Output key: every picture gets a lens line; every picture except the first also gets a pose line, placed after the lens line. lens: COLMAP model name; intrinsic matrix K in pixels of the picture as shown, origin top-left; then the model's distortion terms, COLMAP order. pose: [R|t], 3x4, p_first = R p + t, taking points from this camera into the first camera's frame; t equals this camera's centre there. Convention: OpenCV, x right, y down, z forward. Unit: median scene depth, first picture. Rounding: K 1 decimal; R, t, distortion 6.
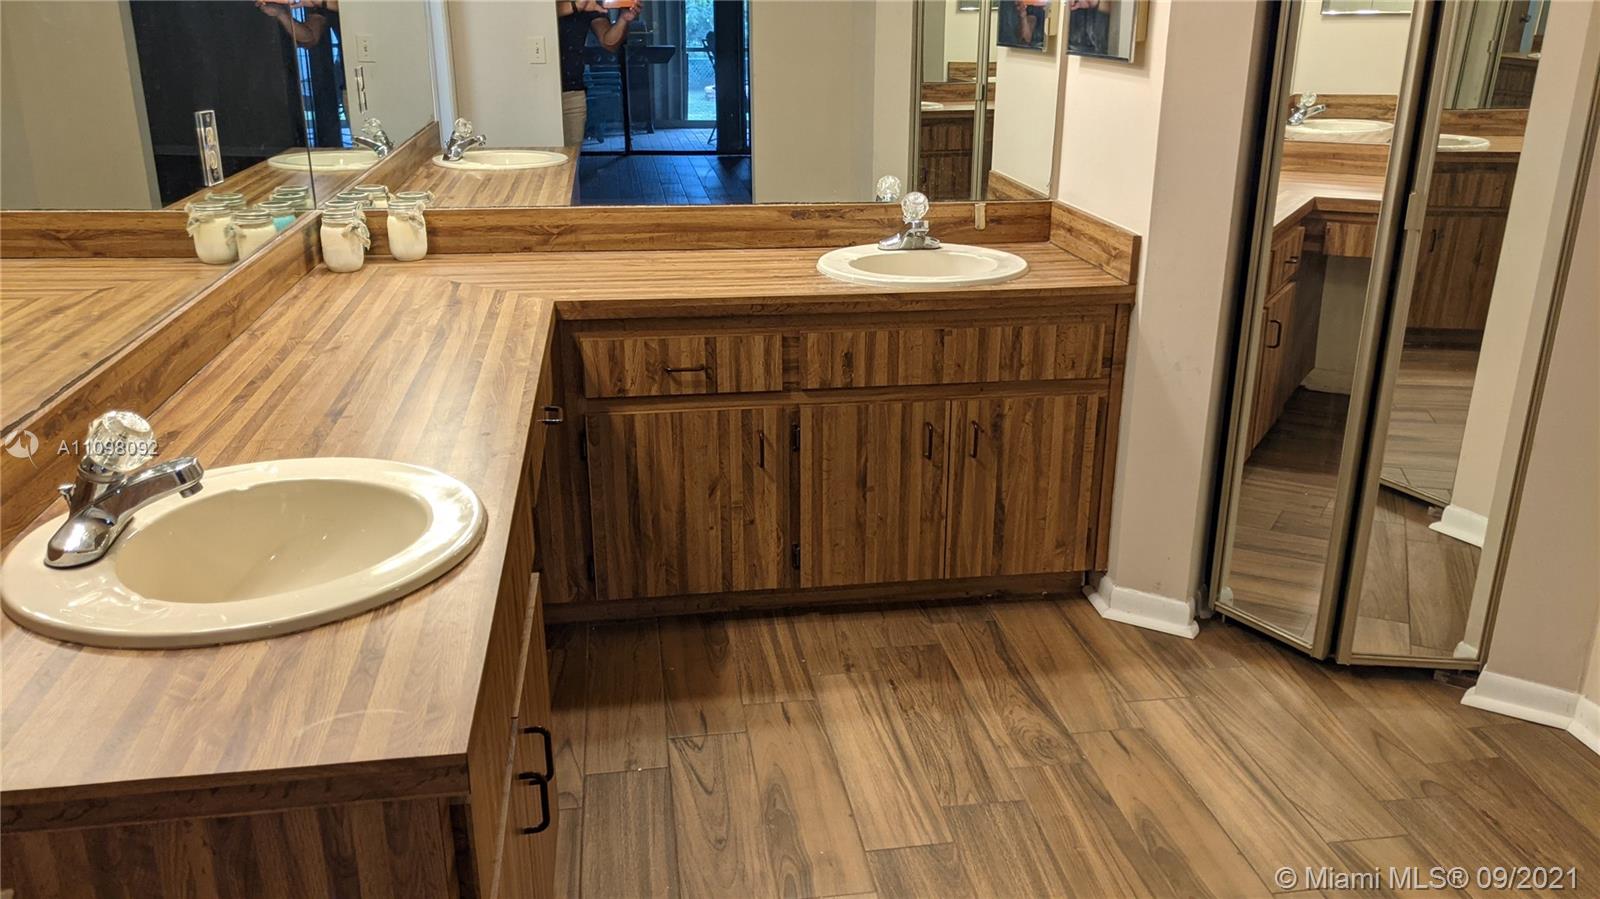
lens RADIAL K [[1280.6, 0, 808.1], [0, 1280.6, 446.6], [0, 0, 1]] dist [0.082182, -0.108985]
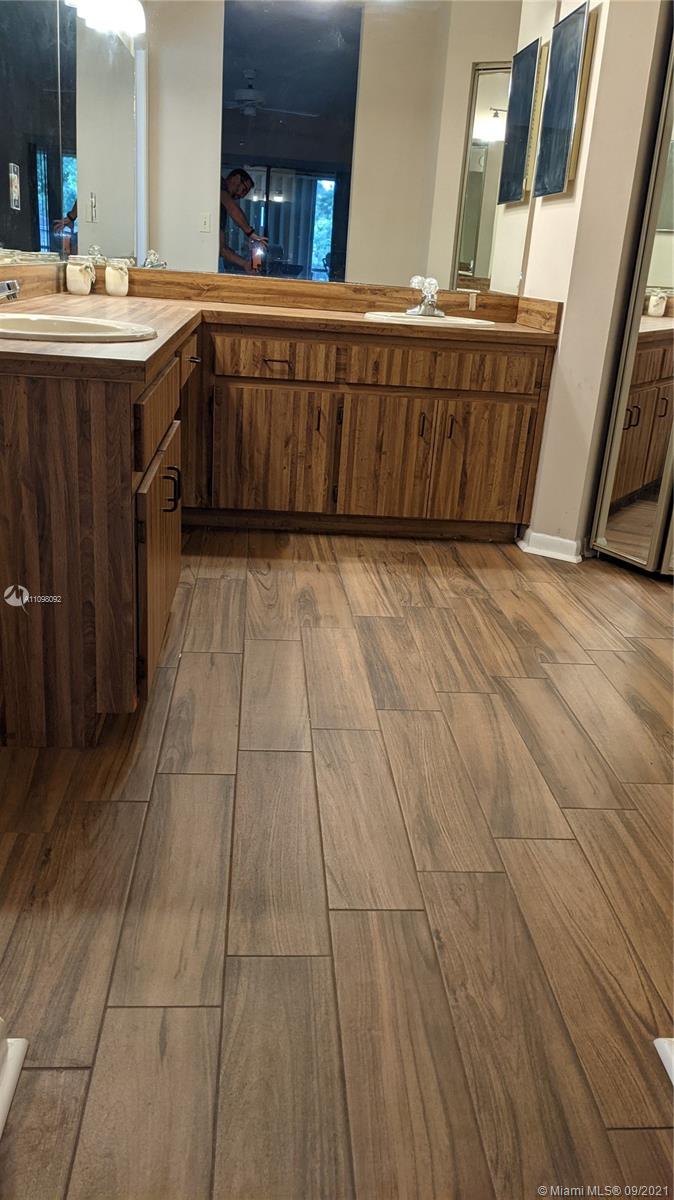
lens RADIAL K [[960.4, 0, 324.7], [0, 960.4, 605.5], [0, 0, 1]] dist [0.082182, -0.108985]
pose [[0.994544, 0.087129, -0.057359, 0.062910], [-0.086860, 0.996195, 0.007182, 0.232094], [0.057766, -0.002160, 0.998328, -0.230954]]
